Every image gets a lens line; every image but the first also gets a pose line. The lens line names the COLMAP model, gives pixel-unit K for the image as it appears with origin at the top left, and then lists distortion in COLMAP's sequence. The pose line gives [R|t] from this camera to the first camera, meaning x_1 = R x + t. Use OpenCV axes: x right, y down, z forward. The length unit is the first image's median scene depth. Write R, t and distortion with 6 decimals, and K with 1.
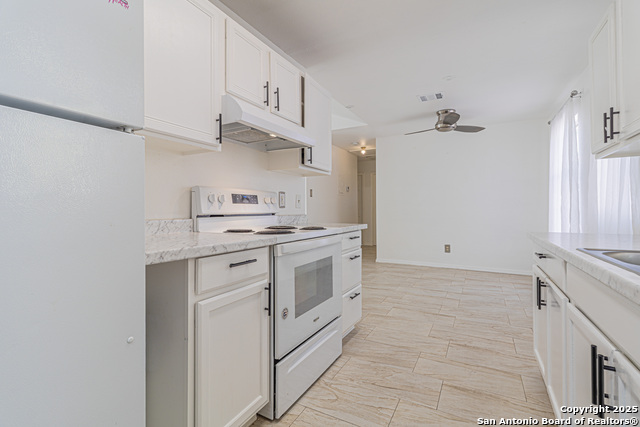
lens RADIAL K [[298.4, 0, 311.8], [0, 298.4, 207.7], [0, 0, 1]] dist [0.002380, 0.000304]
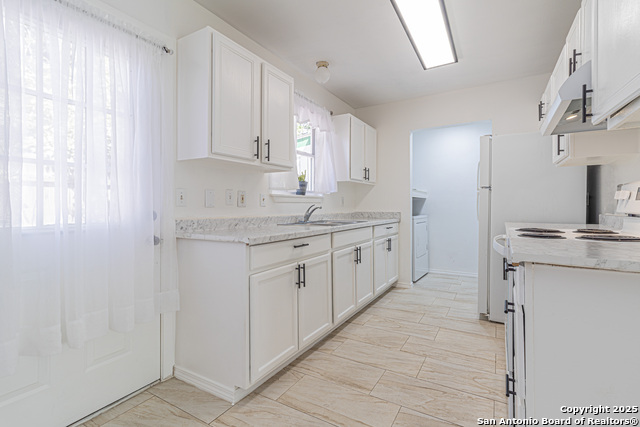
lens RADIAL K [[329.6, 0, 303.1], [0, 329.6, 205.1], [0, 0, 1]] dist [0.001283, -0.000012]
pose [[-0.999488, 0.002541, 0.031891, 0.608697], [0.002183, 0.999934, -0.011235, 0.006687], [-0.031917, -0.011160, -0.999428, 2.028538]]
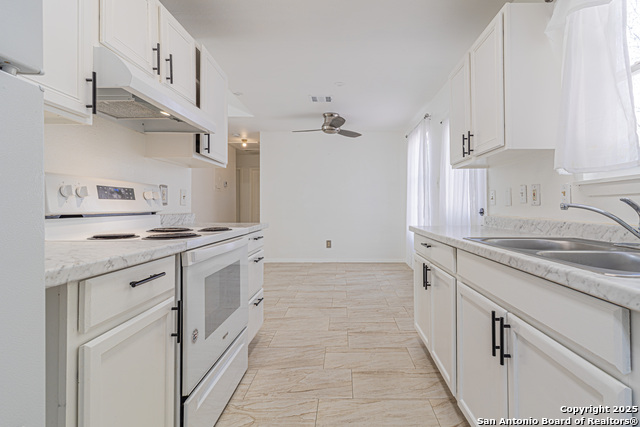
lens RADIAL K [[309.3, 0, 344.1], [0, 309.3, 203.4], [0, 0, 1]] dist [0.001236, 0.000313]
pose [[0.869992, 0.006941, 0.493017, -0.126764], [-0.003980, 0.999967, -0.007056, -0.000110], [-0.493050, 0.004176, 0.869991, 0.058833]]
